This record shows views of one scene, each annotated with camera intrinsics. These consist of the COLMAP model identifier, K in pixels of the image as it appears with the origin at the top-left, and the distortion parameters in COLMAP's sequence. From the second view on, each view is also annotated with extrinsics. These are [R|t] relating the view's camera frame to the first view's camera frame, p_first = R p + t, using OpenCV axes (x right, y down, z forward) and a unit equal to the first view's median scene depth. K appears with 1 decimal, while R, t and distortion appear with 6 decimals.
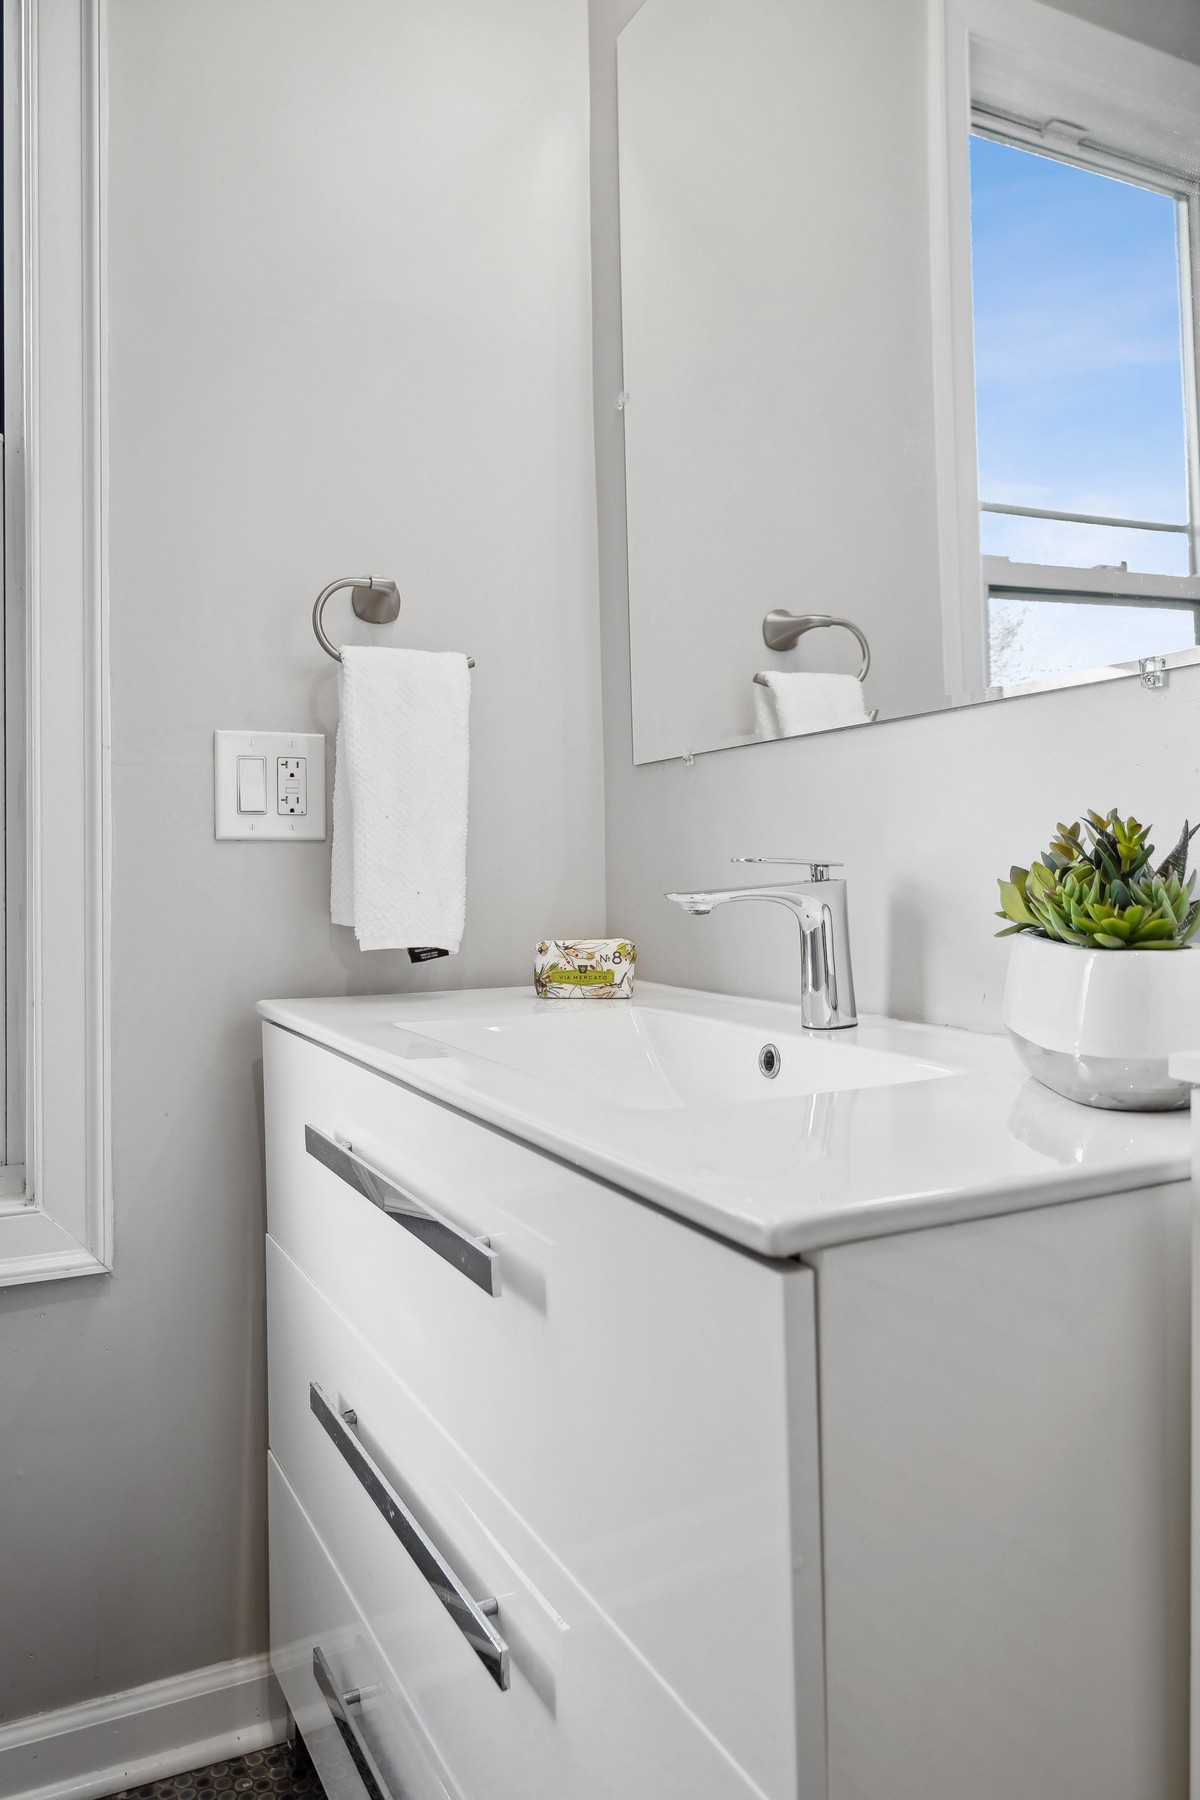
lens RADIAL K [[1284.0, 0, 600.3], [0, 1284.0, 889.6], [0, 0, 1]] dist [-0.003049, 0.002749]
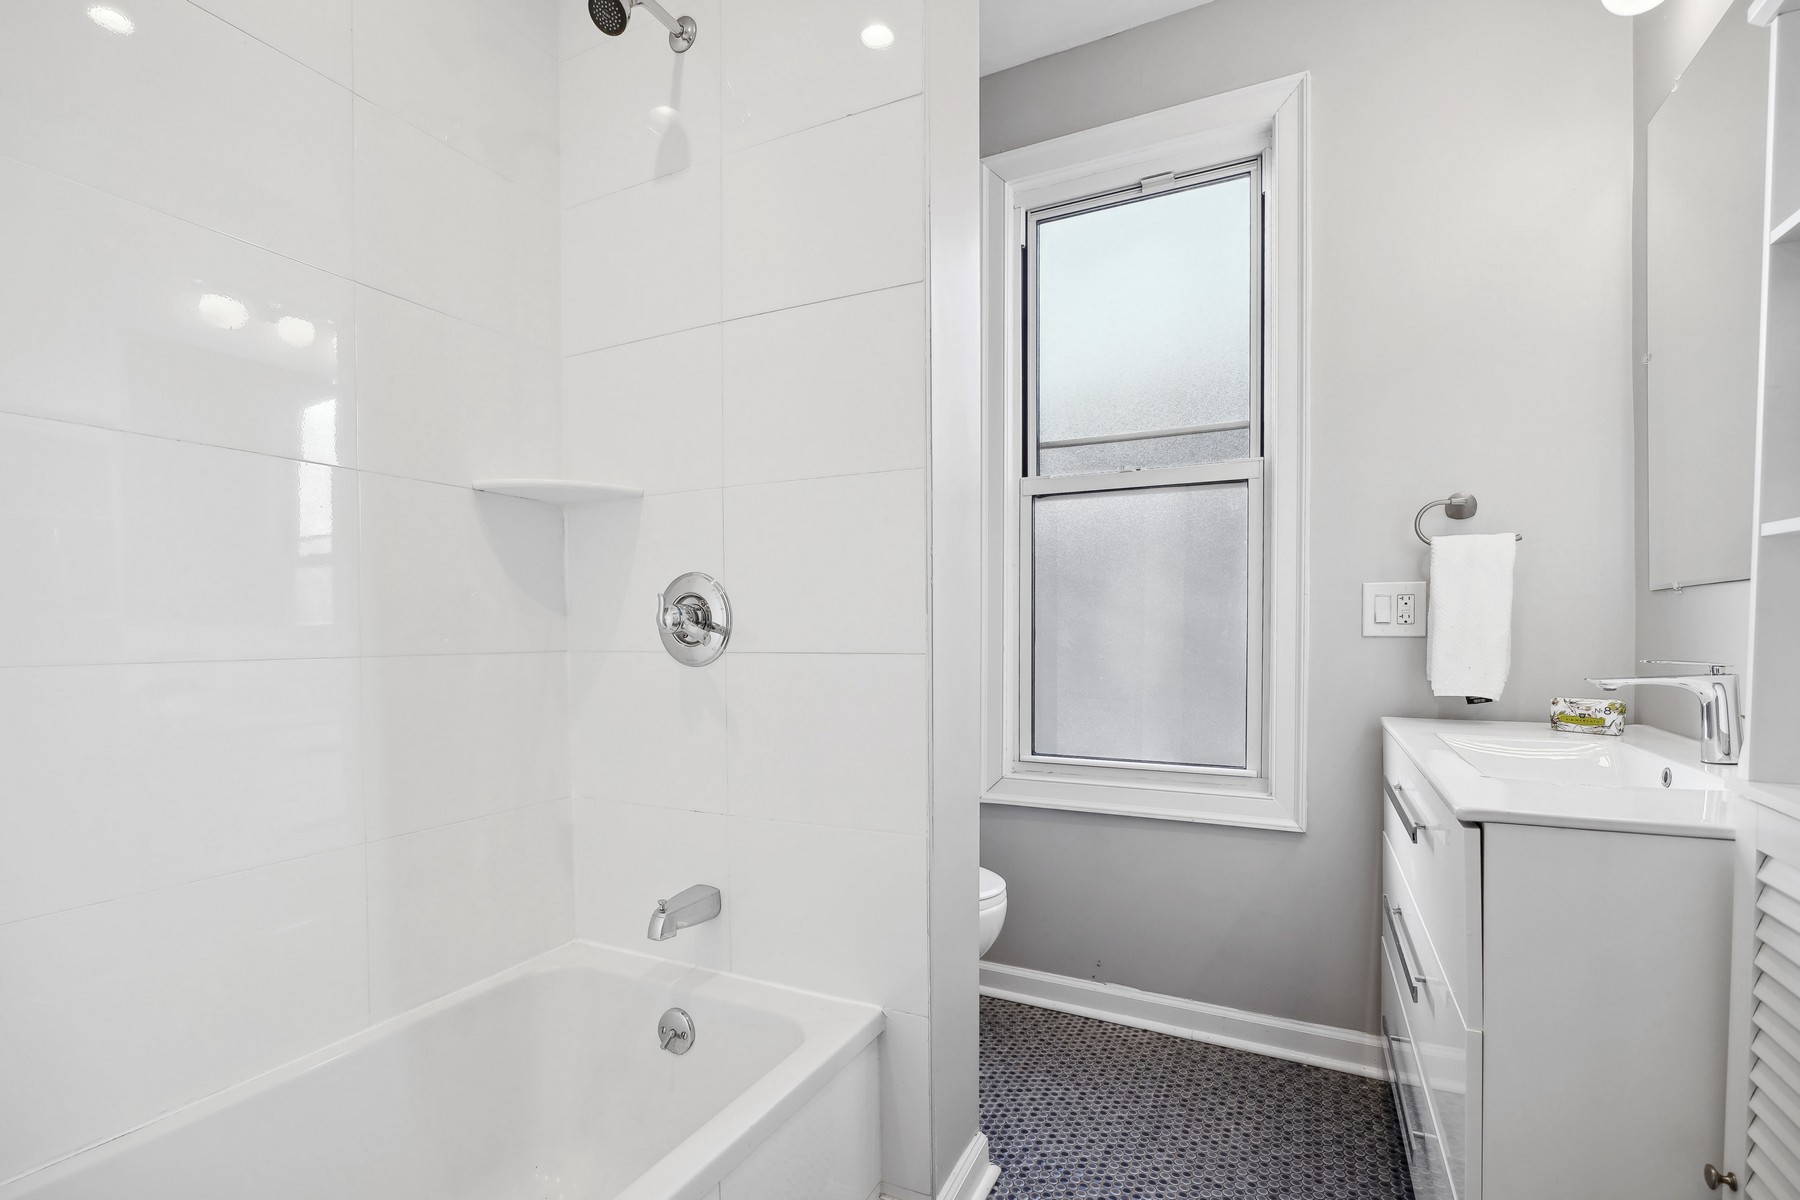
lens RADIAL K [[818.9, 0, 898.5], [0, 818.9, 611.5], [0, 0, 1]] dist [-0.010523, 0.003502]
pose [[0.605757, -0.008978, -0.795599, 0.300452], [-0.012456, 0.999707, -0.020766, -0.043925], [0.795552, 0.022489, 0.605468, -0.398099]]
